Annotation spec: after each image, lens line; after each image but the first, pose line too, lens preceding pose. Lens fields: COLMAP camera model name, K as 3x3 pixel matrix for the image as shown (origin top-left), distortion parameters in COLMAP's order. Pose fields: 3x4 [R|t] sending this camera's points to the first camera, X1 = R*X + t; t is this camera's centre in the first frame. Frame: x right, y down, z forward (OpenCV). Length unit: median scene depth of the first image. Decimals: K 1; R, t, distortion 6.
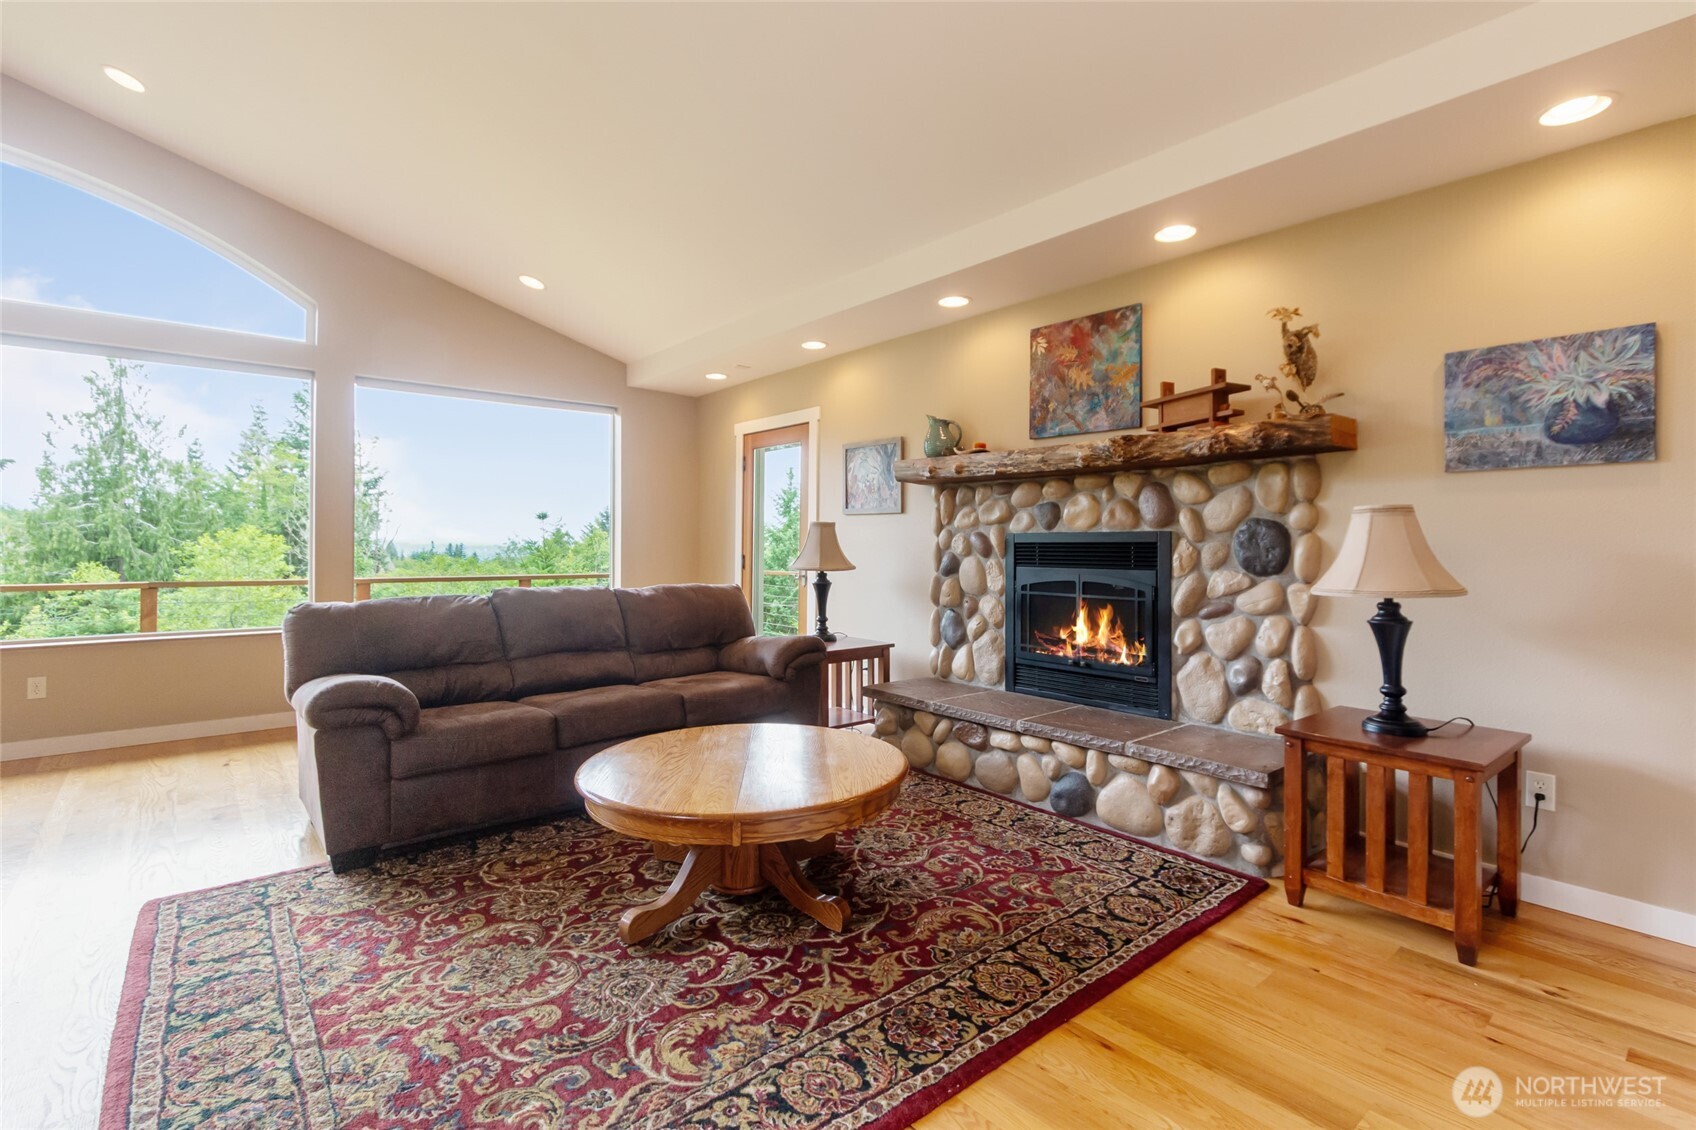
lens RADIAL K [[783.7, 0, 866.4], [0, 783.7, 540.9], [0, 0, 1]] dist [0.001835, 0.000179]
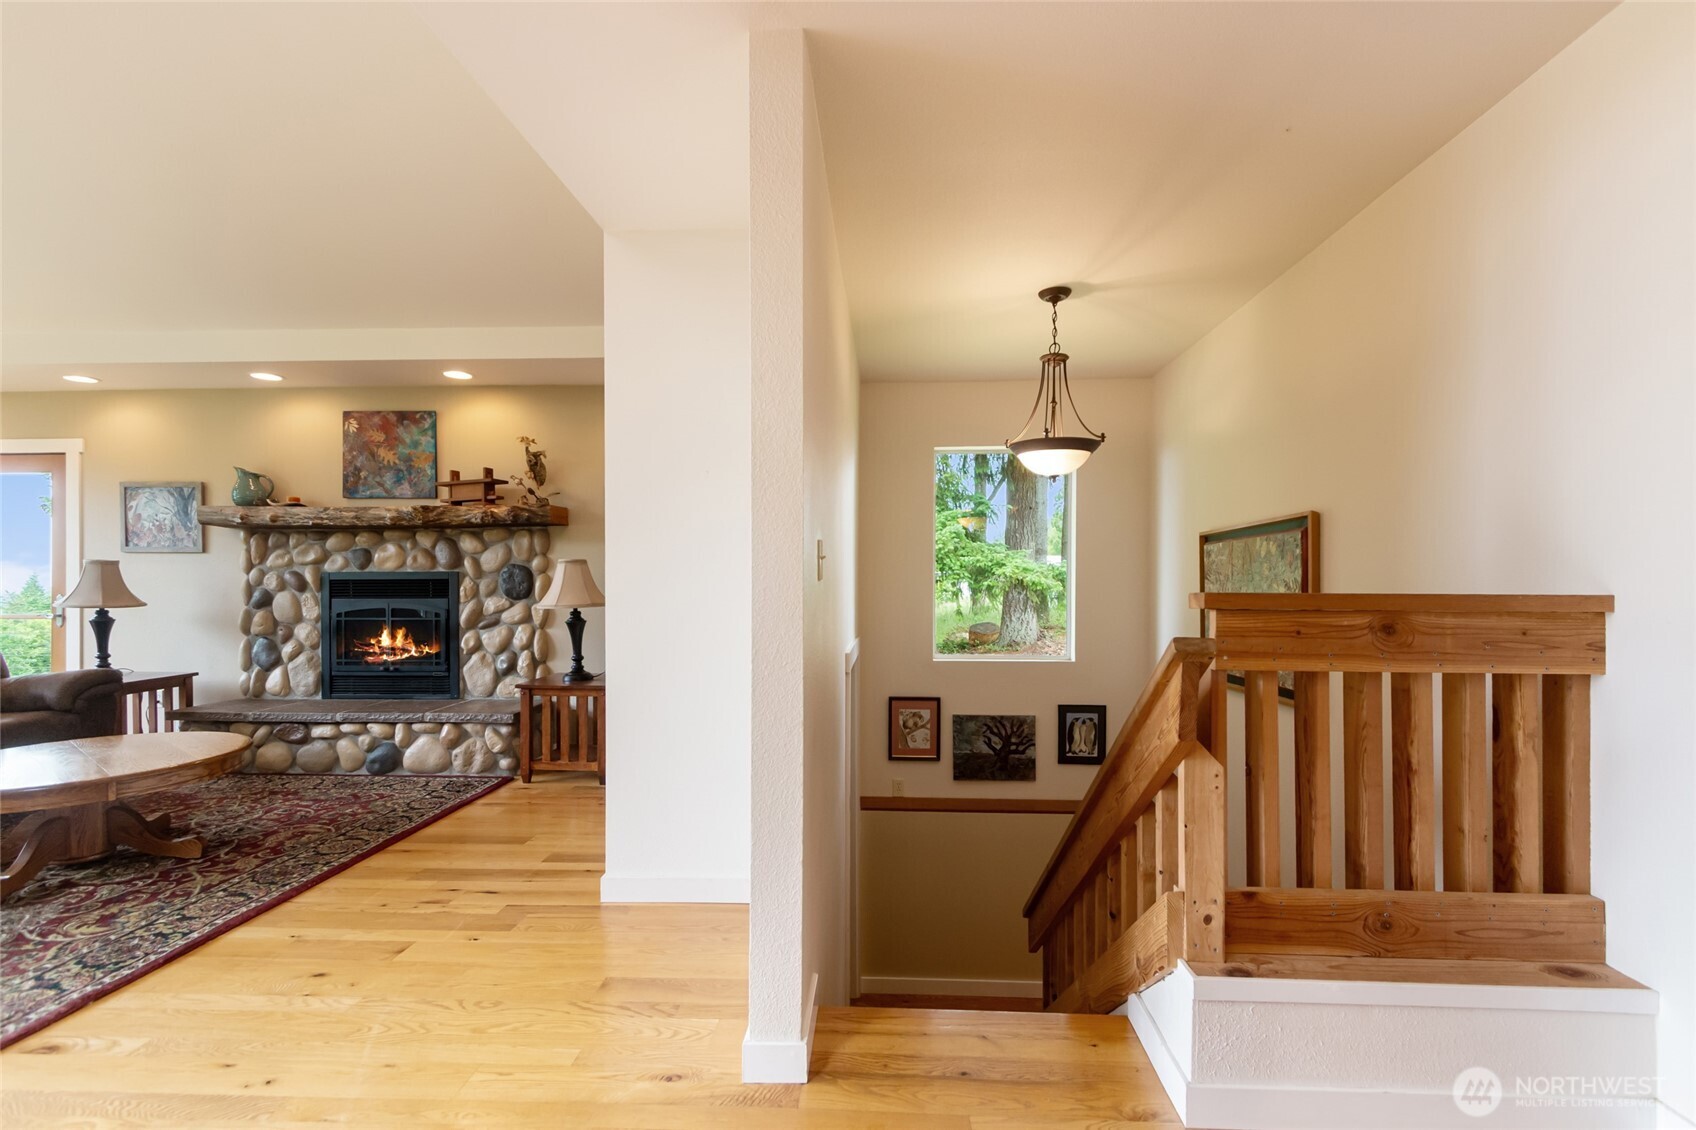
lens RADIAL K [[774.3, 0, 855.9], [0, 774.3, 583.7], [0, 0, 1]] dist [0.003402, -0.000637]
pose [[0.690822, -0.009924, 0.722957, -0.153202], [0.001260, 0.999921, 0.012523, -0.006965], [-0.723024, -0.007741, 0.690780, -0.563882]]
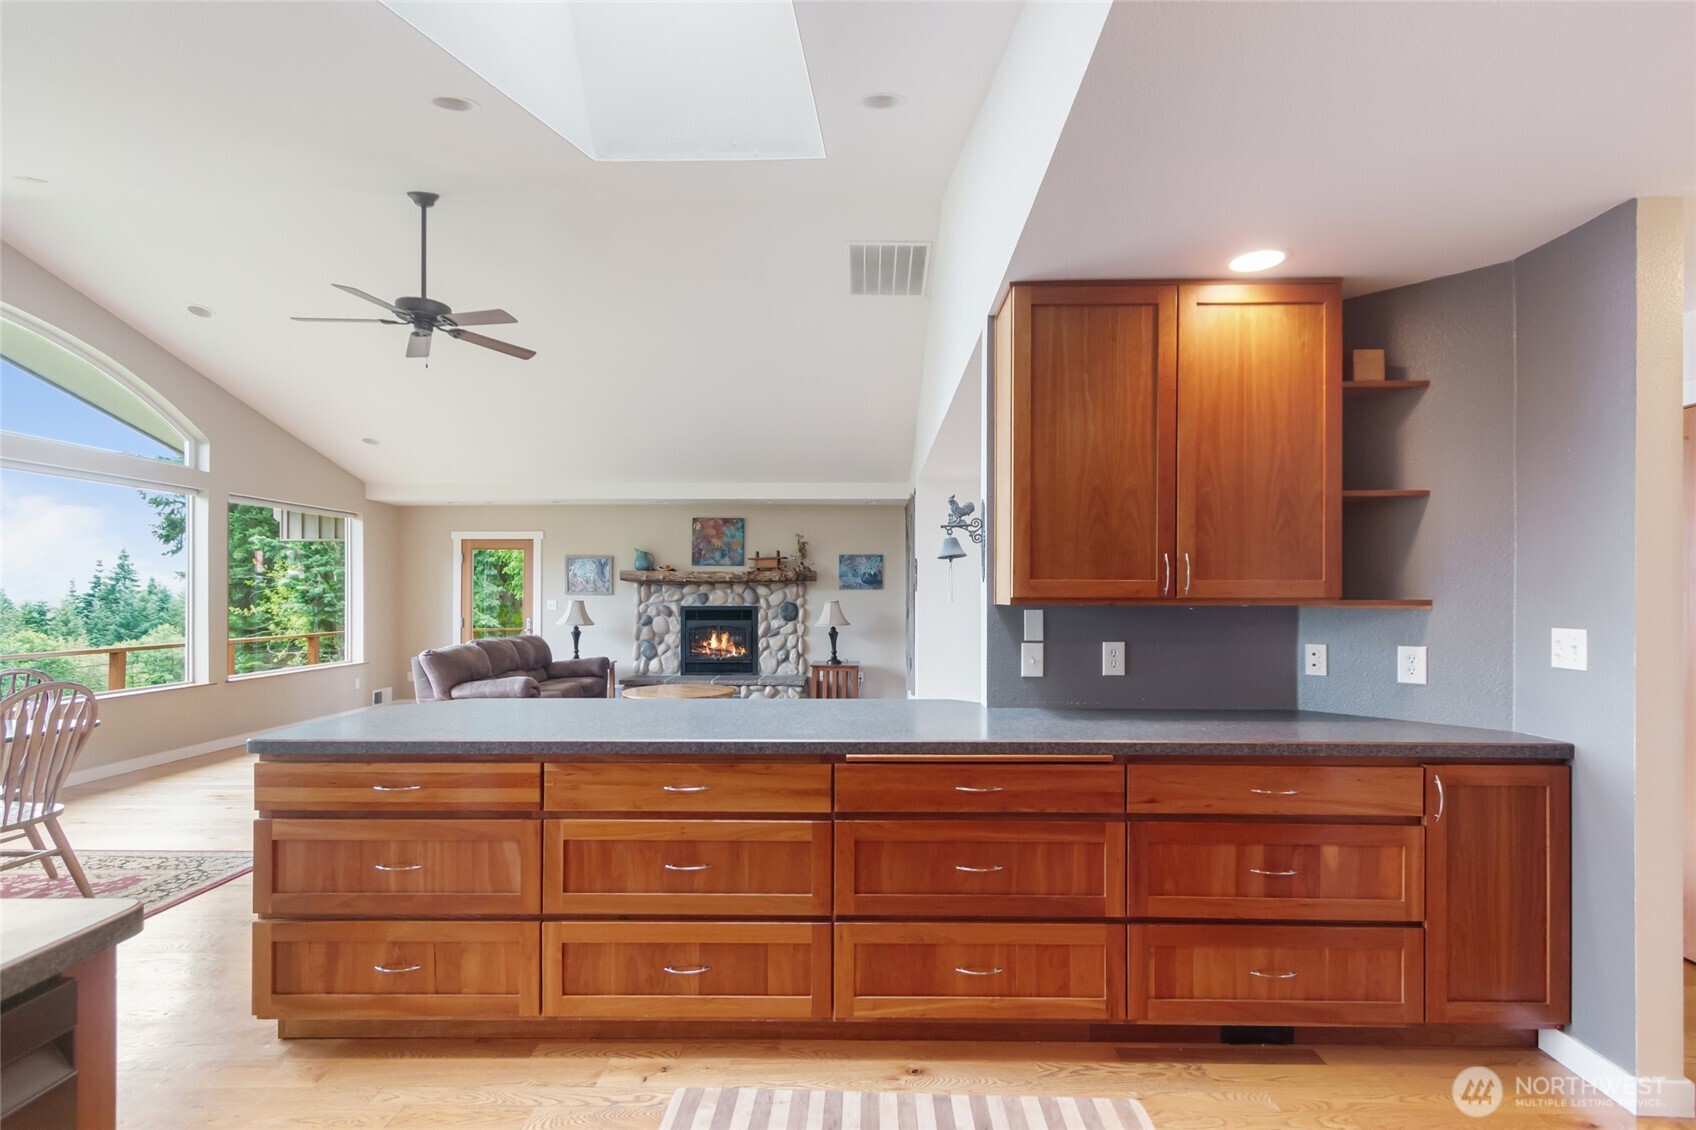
lens RADIAL K [[783.7, 0, 843.8], [0, 783.7, 584.2], [0, 0, 1]] dist [0.002881, 0.000229]
pose [[0.675125, 0.004221, 0.737691, -1.449792], [-0.000789, 0.999987, -0.005000, -0.075800], [-0.737702, 0.002794, 0.675120, -1.083089]]
